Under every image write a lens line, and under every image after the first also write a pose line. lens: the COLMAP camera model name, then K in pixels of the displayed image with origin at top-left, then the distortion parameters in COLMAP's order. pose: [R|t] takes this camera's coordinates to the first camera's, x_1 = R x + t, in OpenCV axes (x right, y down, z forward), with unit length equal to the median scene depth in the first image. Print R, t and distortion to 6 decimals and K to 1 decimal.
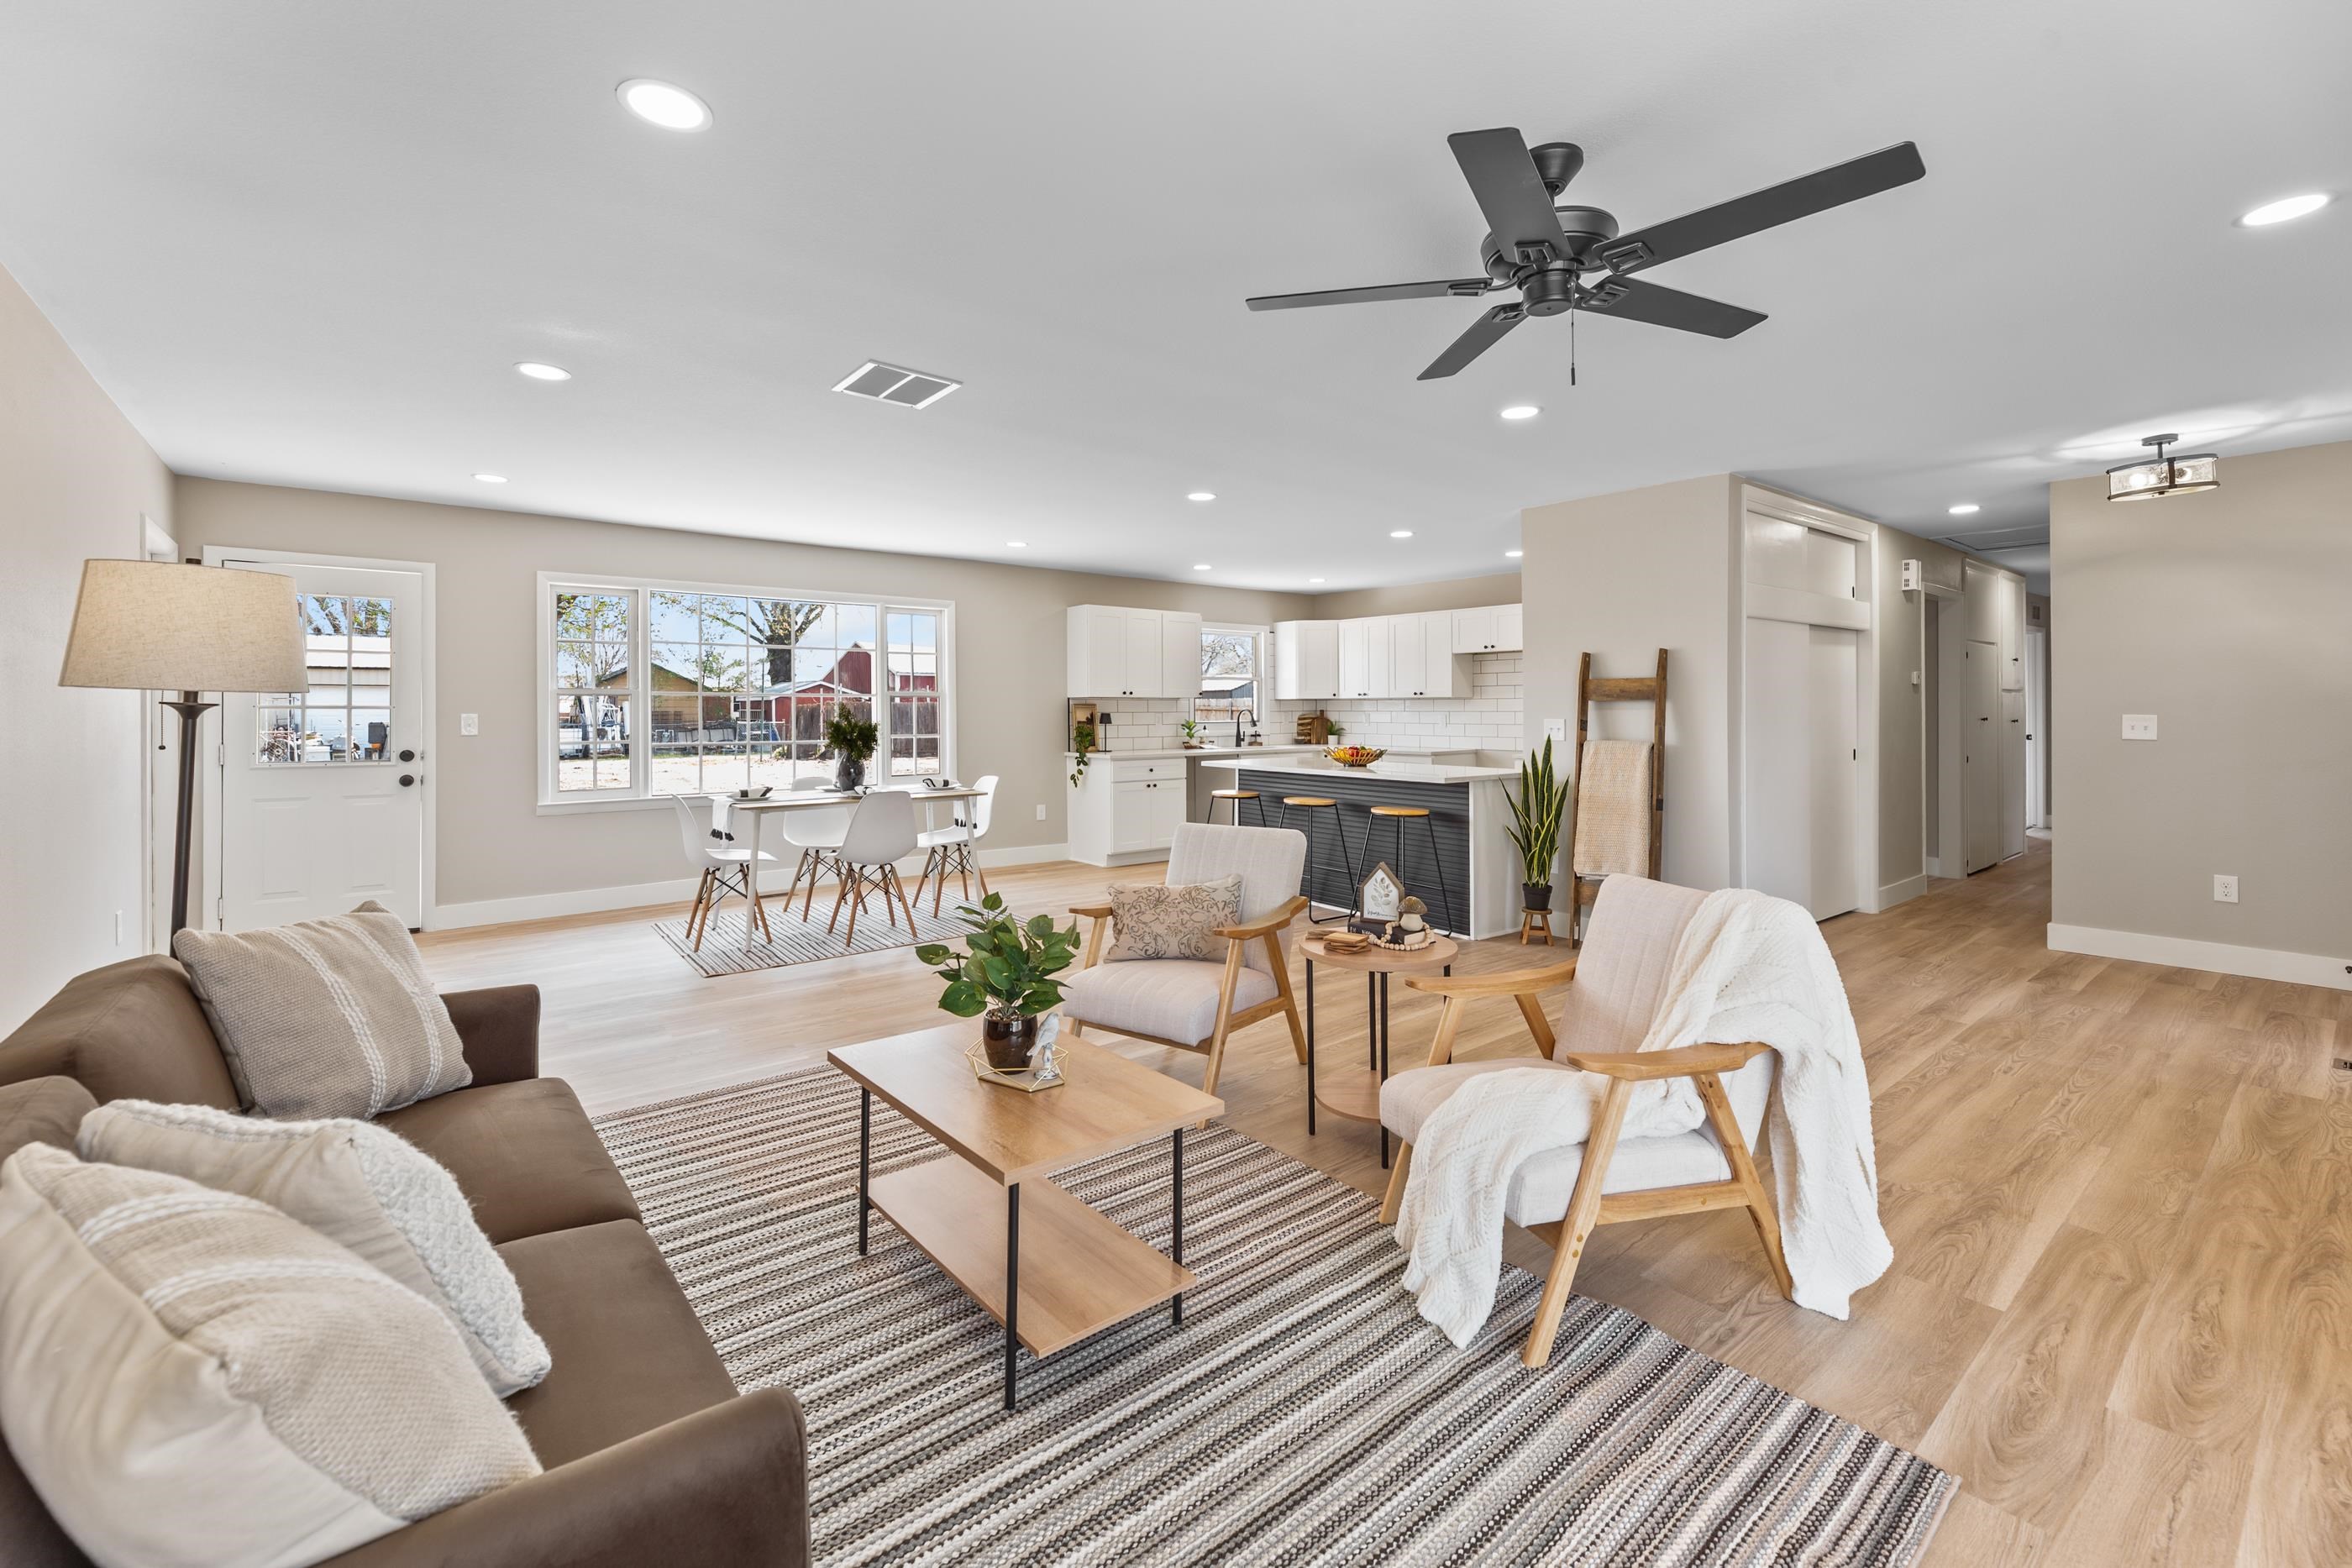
lens RADIAL K [[979.9, 0, 1184.7], [0, 979.9, 709.1], [0, 0, 1]] dist [0.001433, -0.000190]
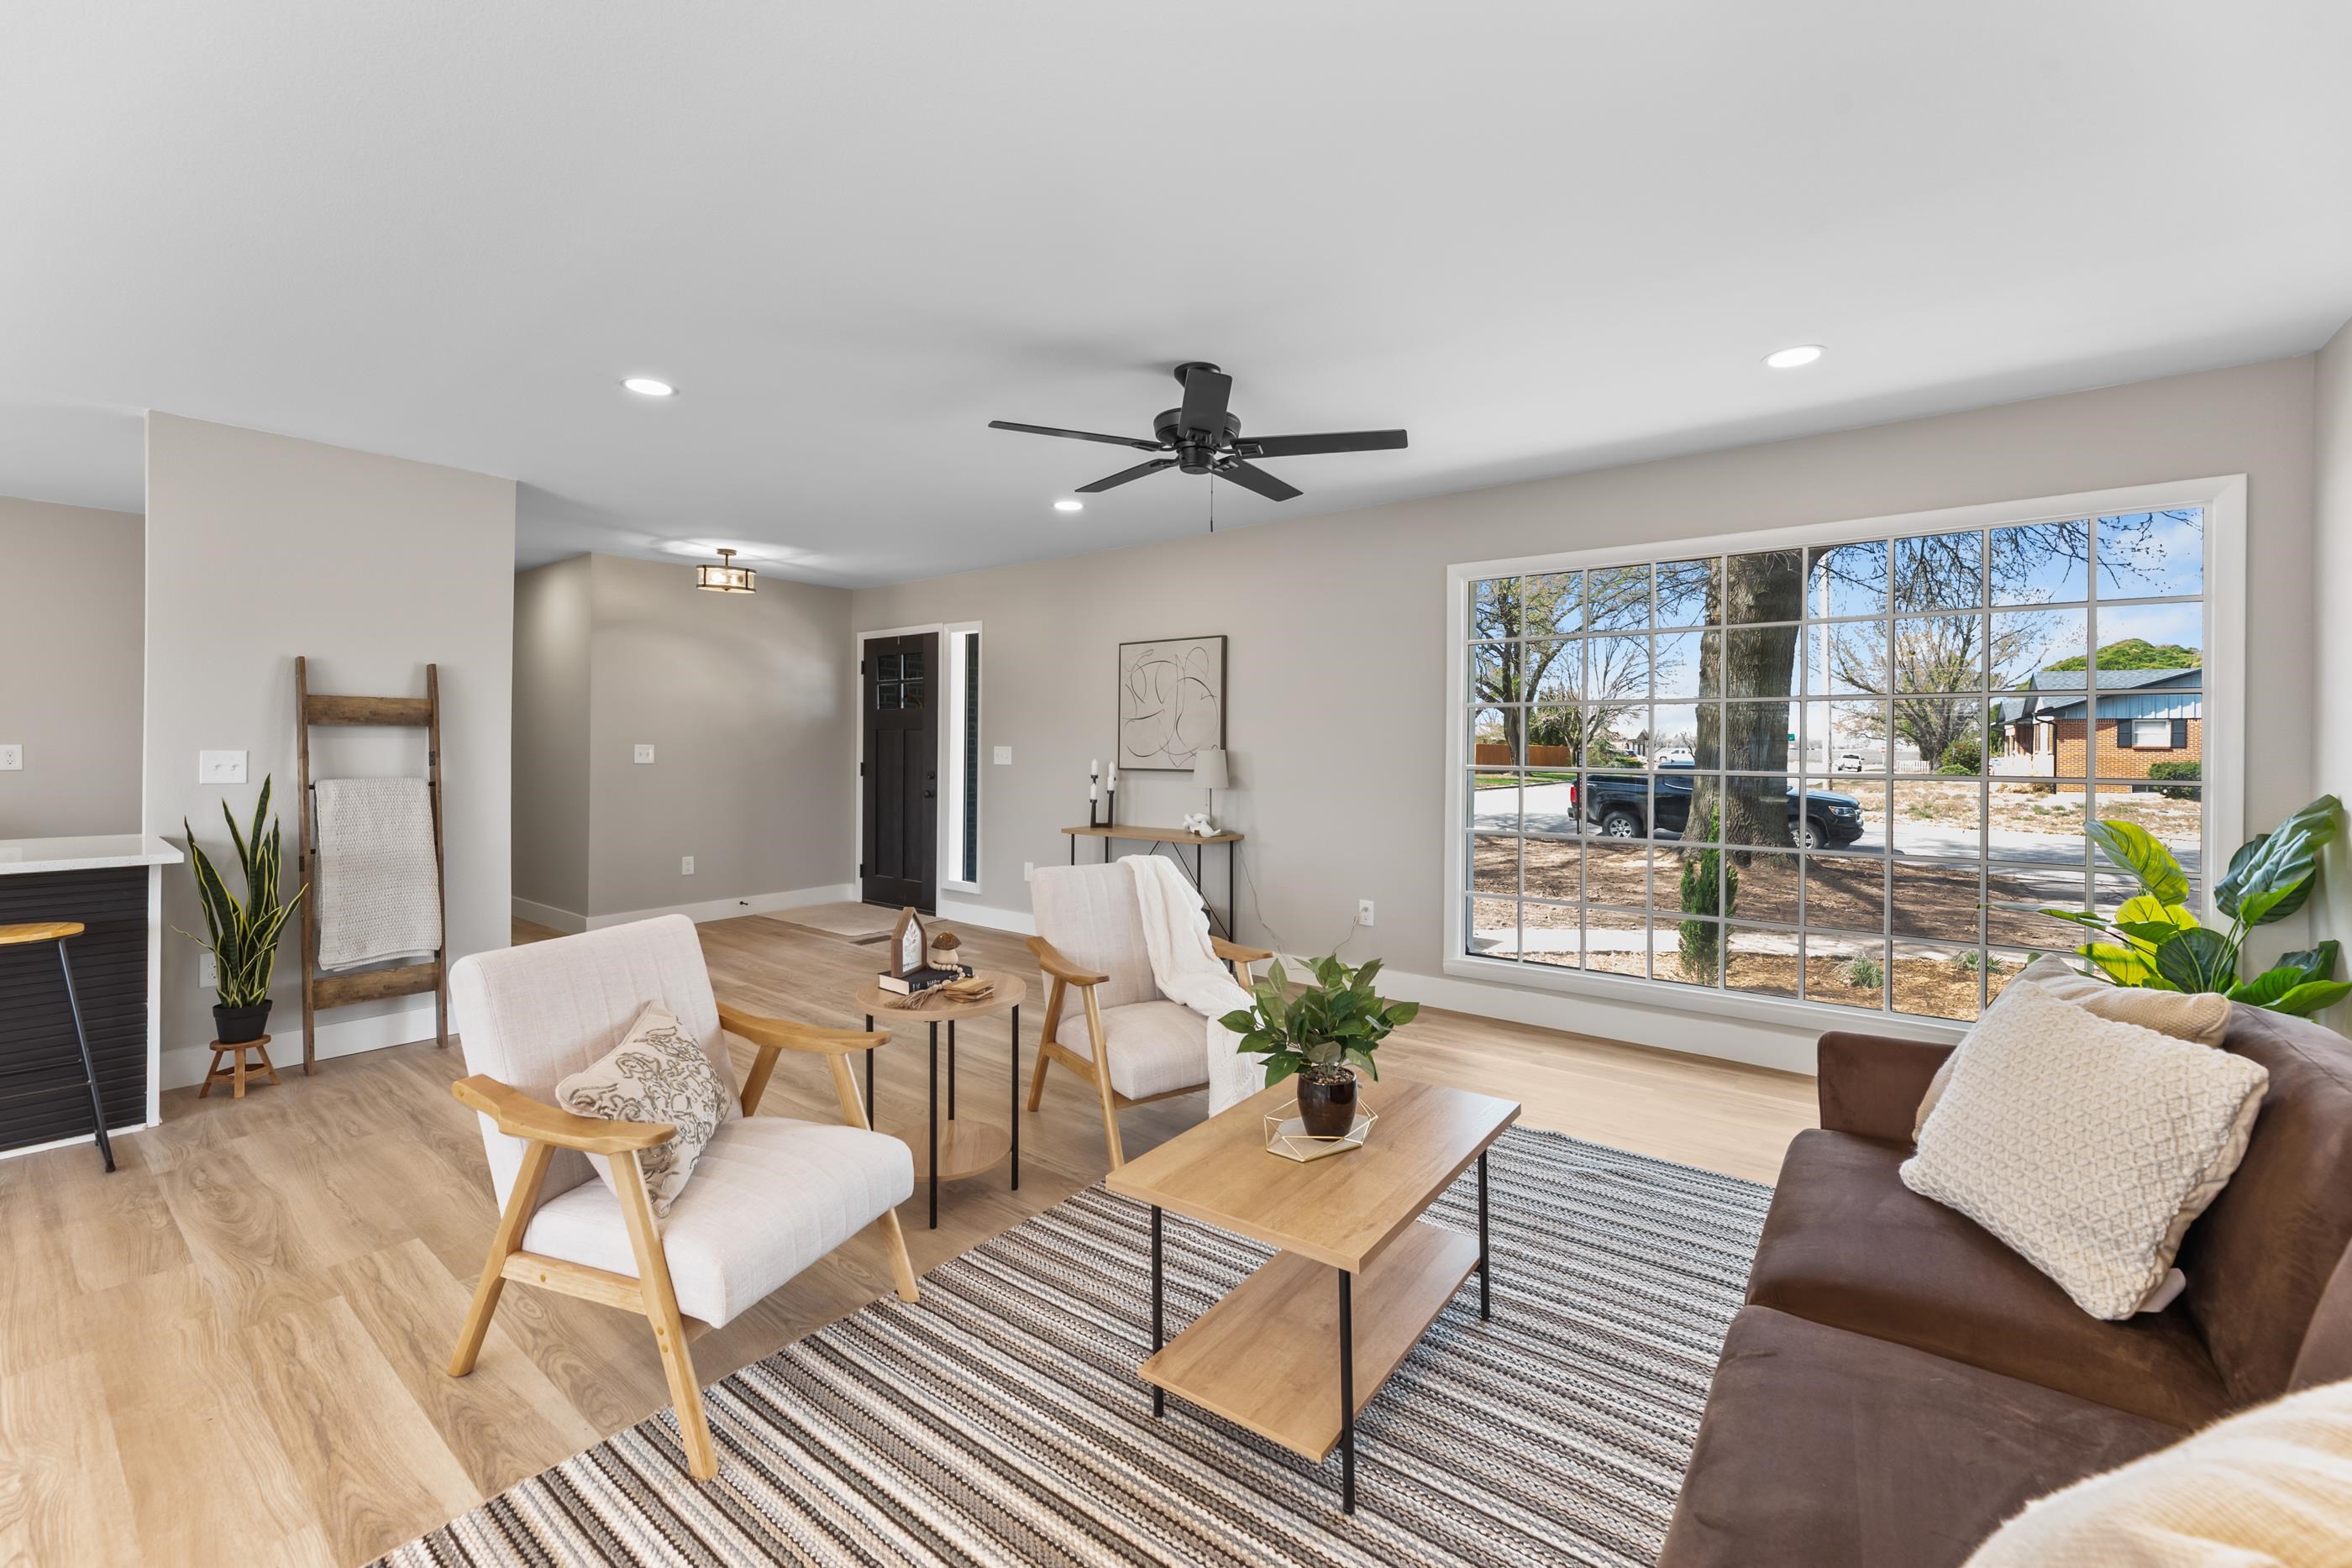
lens RADIAL K [[955.4, 0, 1171.5], [0, 955.4, 761.3], [0, 0, 1]] dist [-0.000862, 0.000101]
pose [[-0.227740, -0.017190, 0.973570, -0.370354], [-0.007939, 0.999844, 0.015797, 0.001653], [-0.973690, -0.004131, -0.227841, 0.495970]]
